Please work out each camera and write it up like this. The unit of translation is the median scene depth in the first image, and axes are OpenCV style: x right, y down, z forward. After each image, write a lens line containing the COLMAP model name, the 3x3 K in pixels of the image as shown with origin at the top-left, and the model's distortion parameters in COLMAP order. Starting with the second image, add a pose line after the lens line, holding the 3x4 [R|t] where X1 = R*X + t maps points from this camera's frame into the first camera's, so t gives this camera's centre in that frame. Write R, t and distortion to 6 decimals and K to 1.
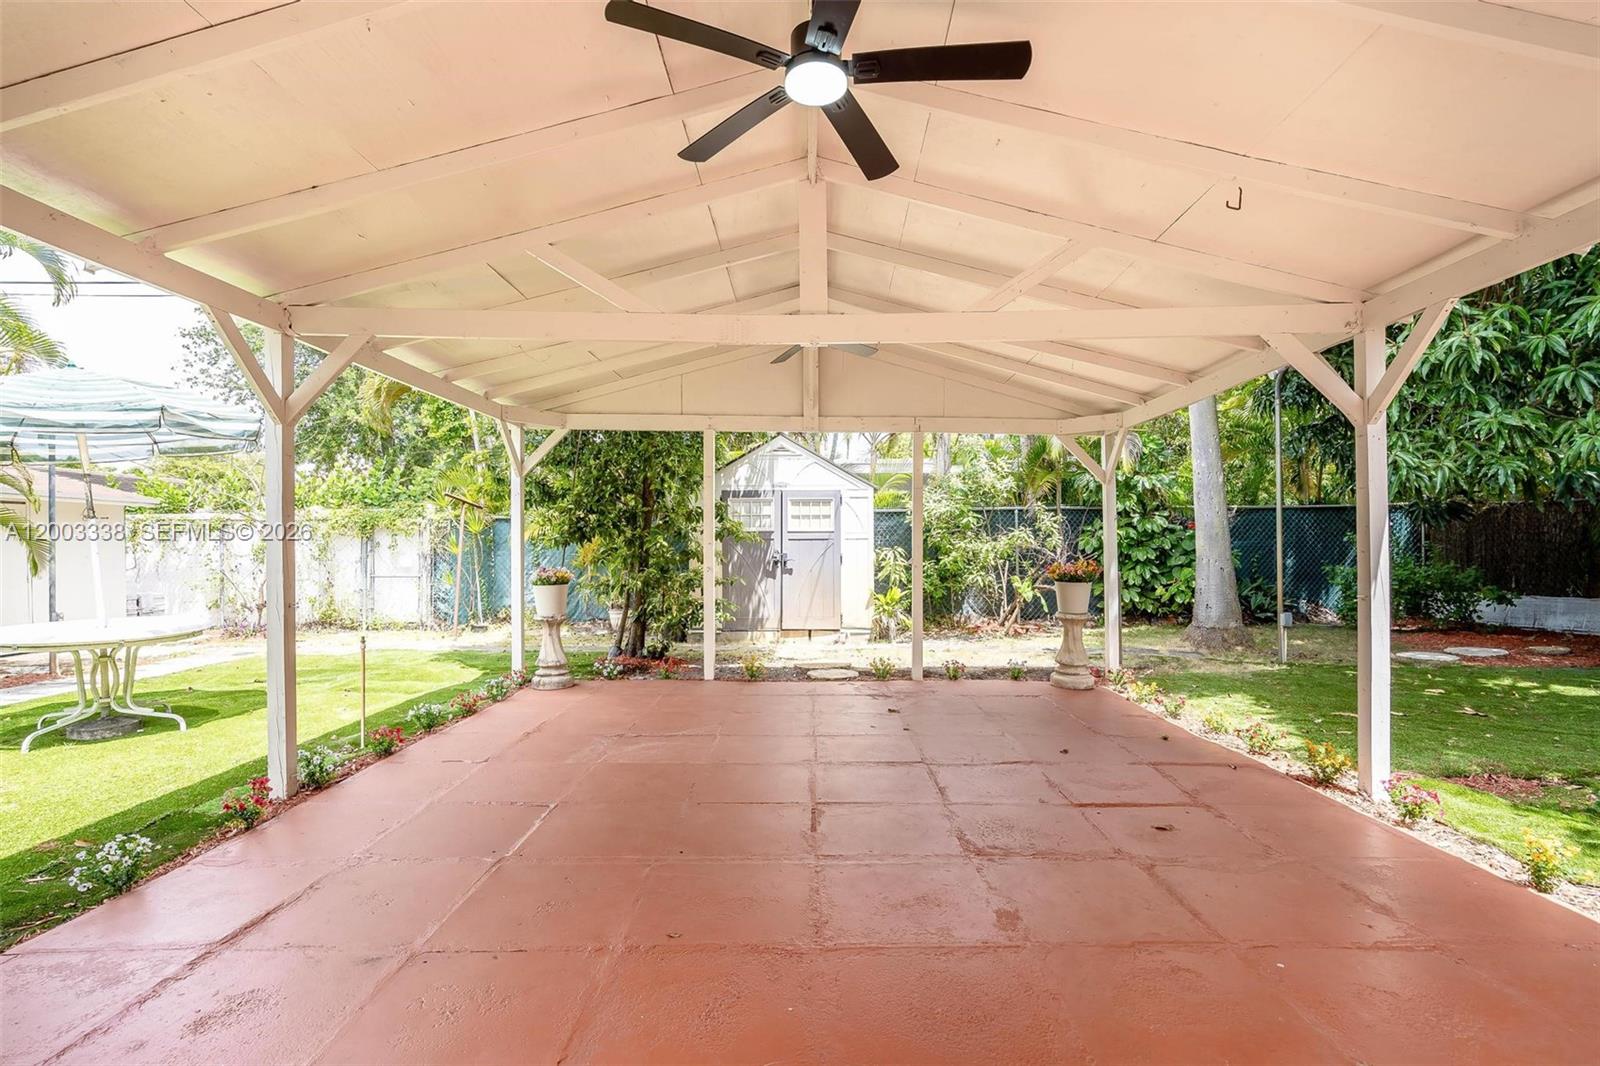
lens RADIAL K [[707.9, 0, 782.8], [0, 707.9, 579.5], [0, 0, 1]] dist [-0.002087, -0.000051]
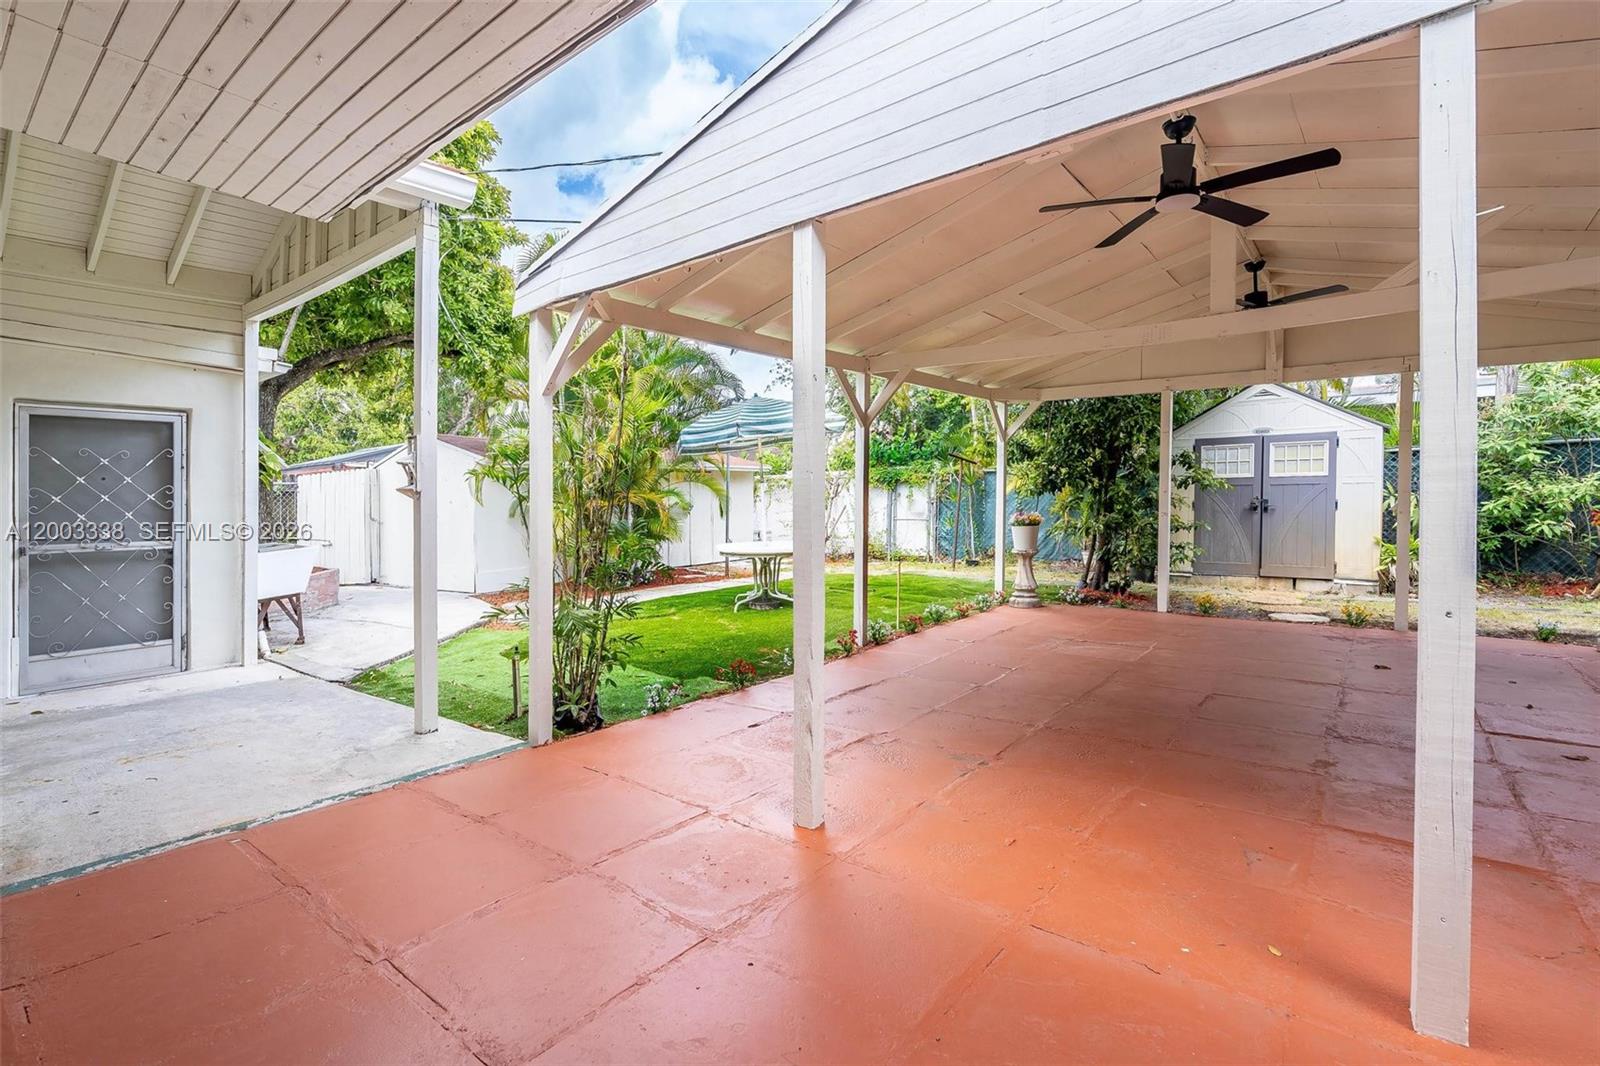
lens RADIAL K [[765.9, 0, 796.2], [0, 765.9, 535.3], [0, 0, 1]] dist [0.001186, -0.000599]
pose [[0.805307, 0.020323, -0.592509, 0.132161], [-0.014321, 0.999787, 0.014829, 0.008273], [0.592685, -0.003457, 0.805427, -0.297045]]
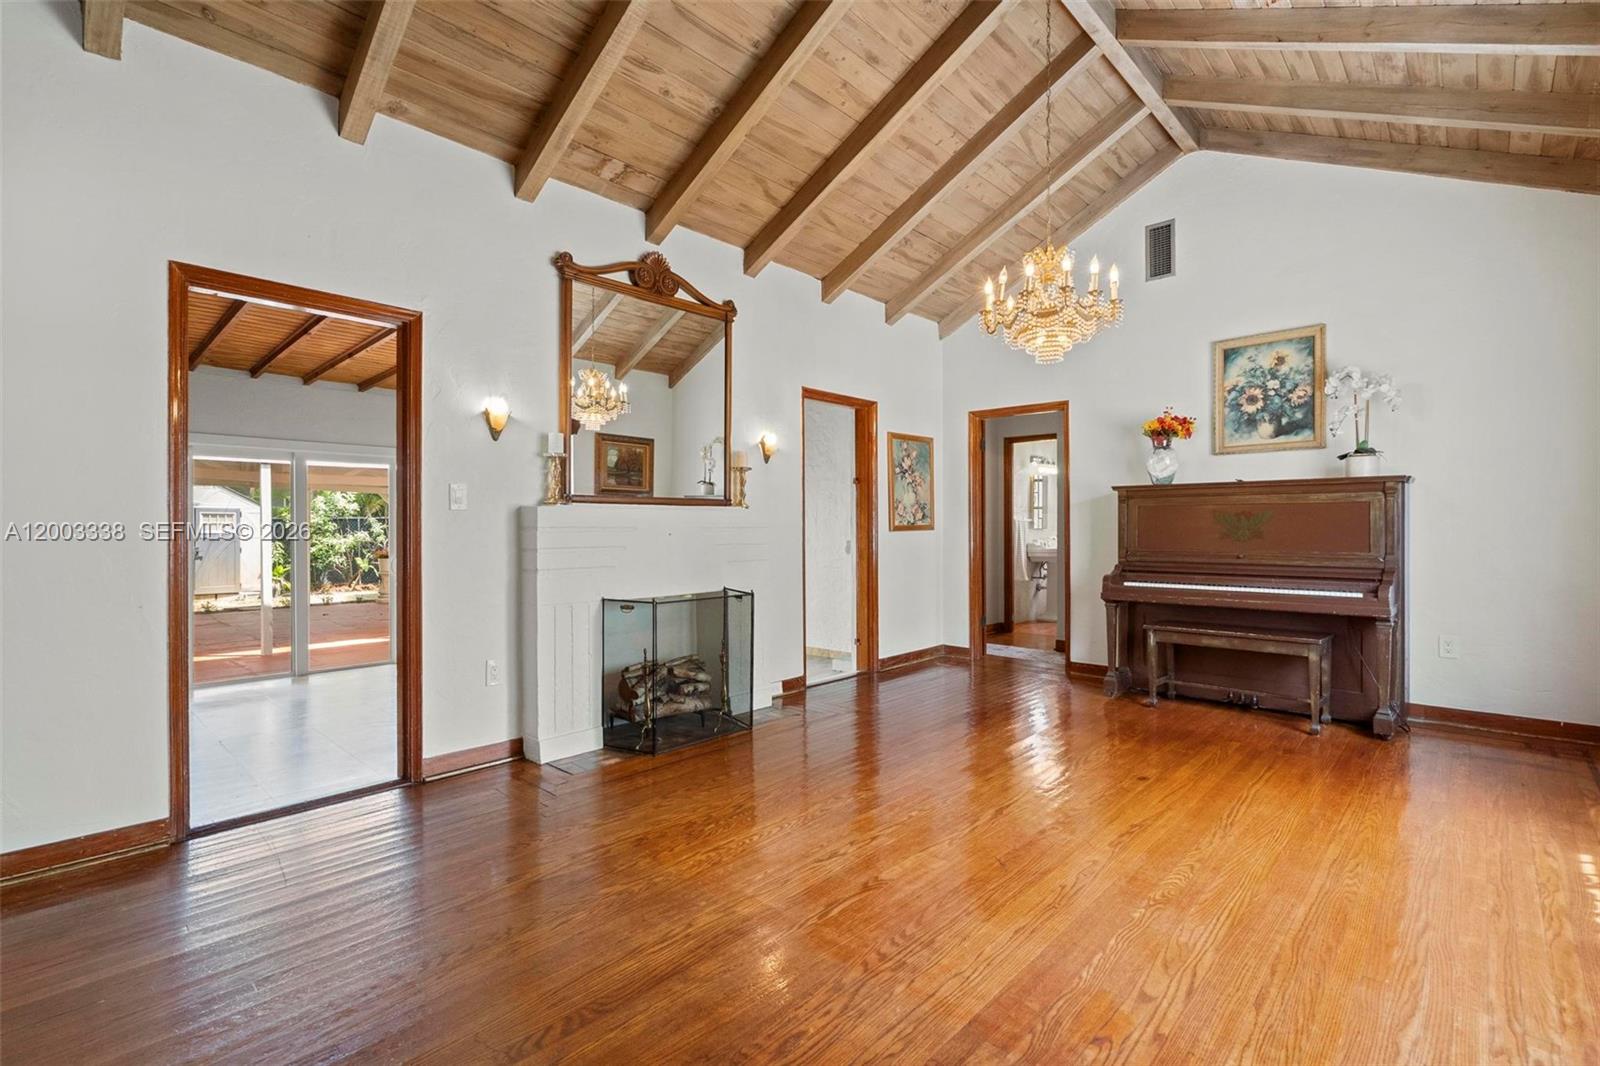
lens RADIAL K [[719.6, 0, 801.7], [0, 719.6, 524.6], [0, 0, 1]] dist [-0.001728, 0.000837]
pose [[0.644027, 0.011661, 0.764914, -0.440491], [0.026531, 0.998942, -0.037567, 0.012916], [-0.764543, 0.044488, 0.643036, -1.330816]]
